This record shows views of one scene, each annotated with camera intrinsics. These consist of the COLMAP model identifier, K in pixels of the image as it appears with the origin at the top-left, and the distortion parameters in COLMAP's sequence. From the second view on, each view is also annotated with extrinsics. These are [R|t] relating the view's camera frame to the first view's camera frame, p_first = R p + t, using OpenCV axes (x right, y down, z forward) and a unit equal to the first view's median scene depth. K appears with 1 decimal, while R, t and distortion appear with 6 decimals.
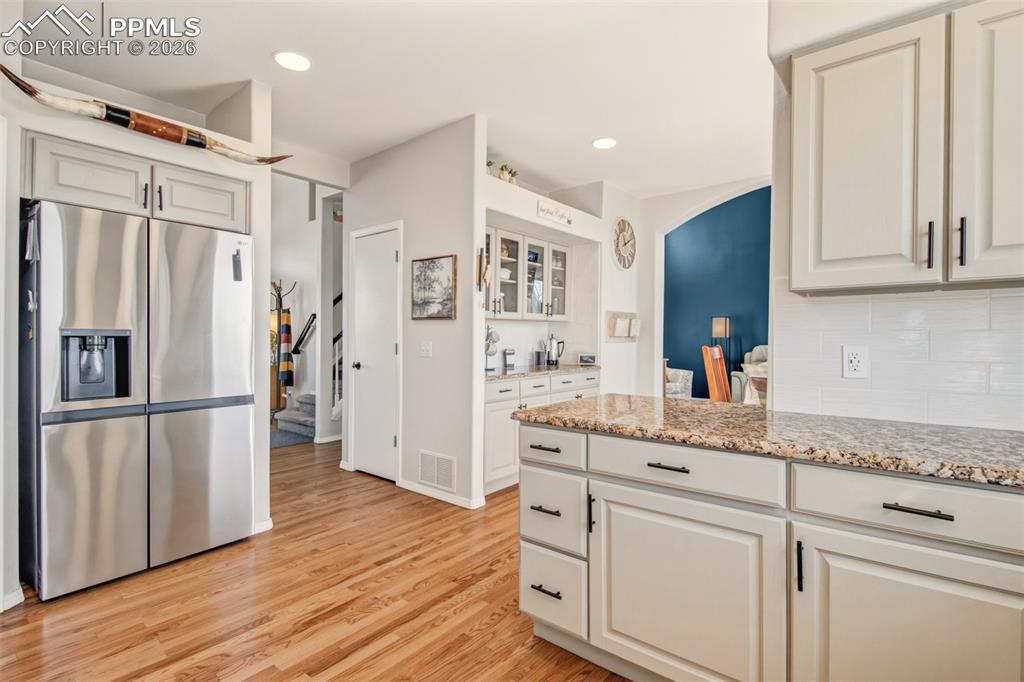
lens RADIAL K [[494.5, 0, 512.0], [0, 494.5, 341.0], [0, 0, 1]] dist [-0.002660, -0.001005]
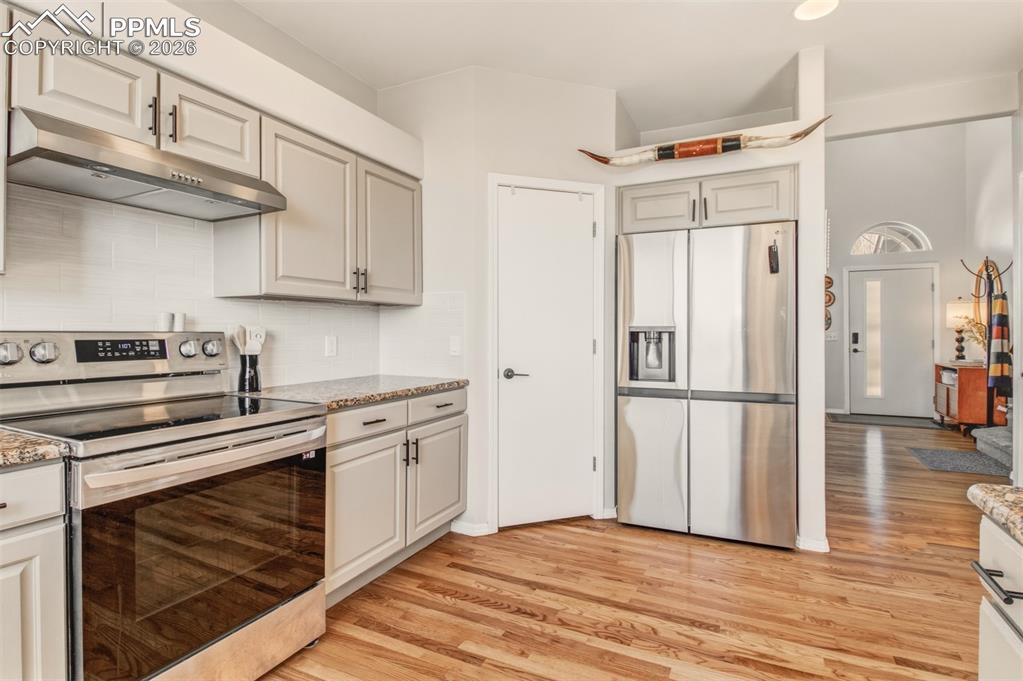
lens RADIAL K [[487.8, 0, 516.4], [0, 487.8, 328.9], [0, 0, 1]] dist [-0.012074, -0.000570]
pose [[0.223297, -0.011010, -0.974688, 0.280658], [-0.003419, 0.999921, -0.012078, -0.000416], [0.974744, 0.006030, 0.223242, 0.350188]]
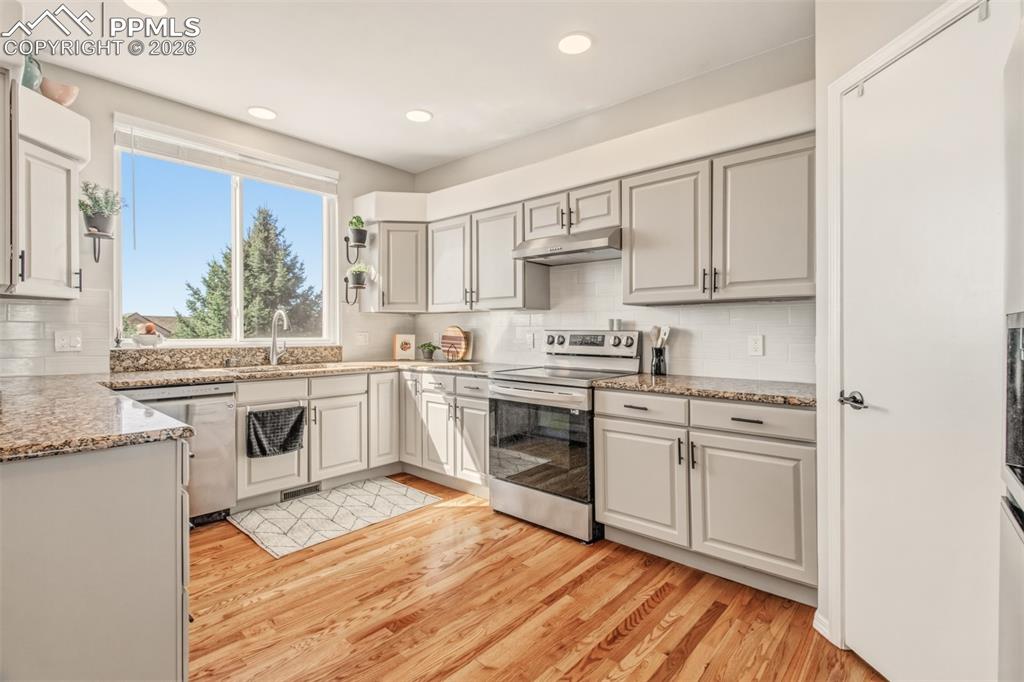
lens RADIAL K [[485.7, 0, 500.2], [0, 485.7, 332.1], [0, 0, 1]] dist [0.012530, 0.000045]
pose [[-0.998712, -0.008334, 0.050058, -0.386442], [-0.008025, 0.999947, 0.006379, -0.005414], [-0.050108, 0.005969, -0.998726, 1.320842]]
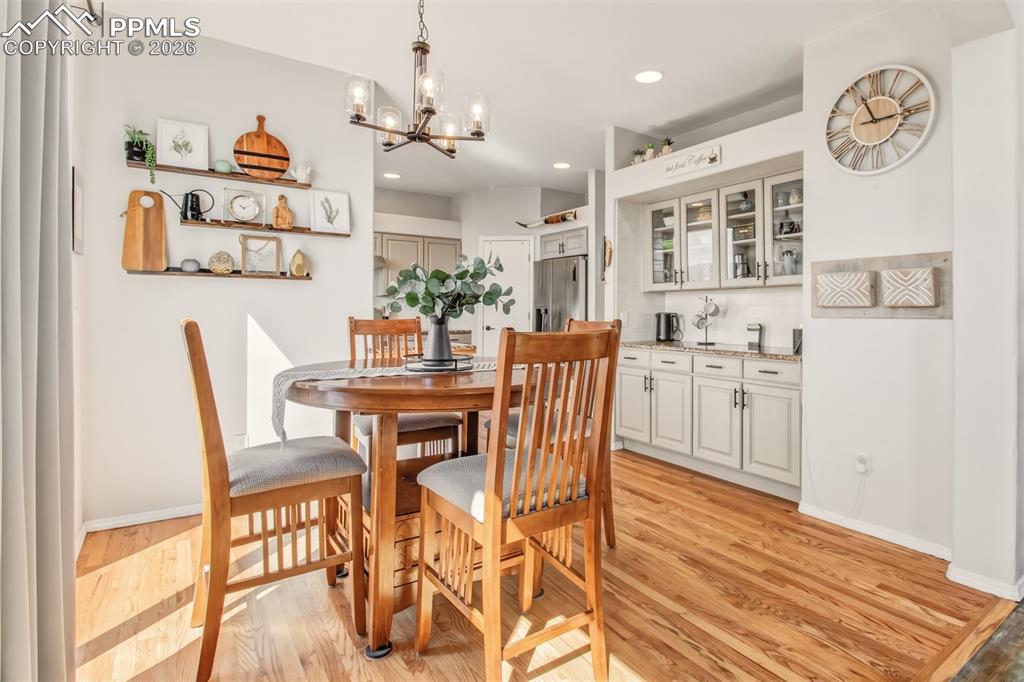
lens RADIAL K [[530.5, 0, 575.7], [0, 530.5, 313.6], [0, 0, 1]] dist [0.003515, 0.000157]
pose [[-0.250453, 0.003353, -0.968123, 1.673593], [-0.010046, 0.999931, 0.006062, -0.003068], [0.968077, 0.011244, -0.250402, 1.714305]]
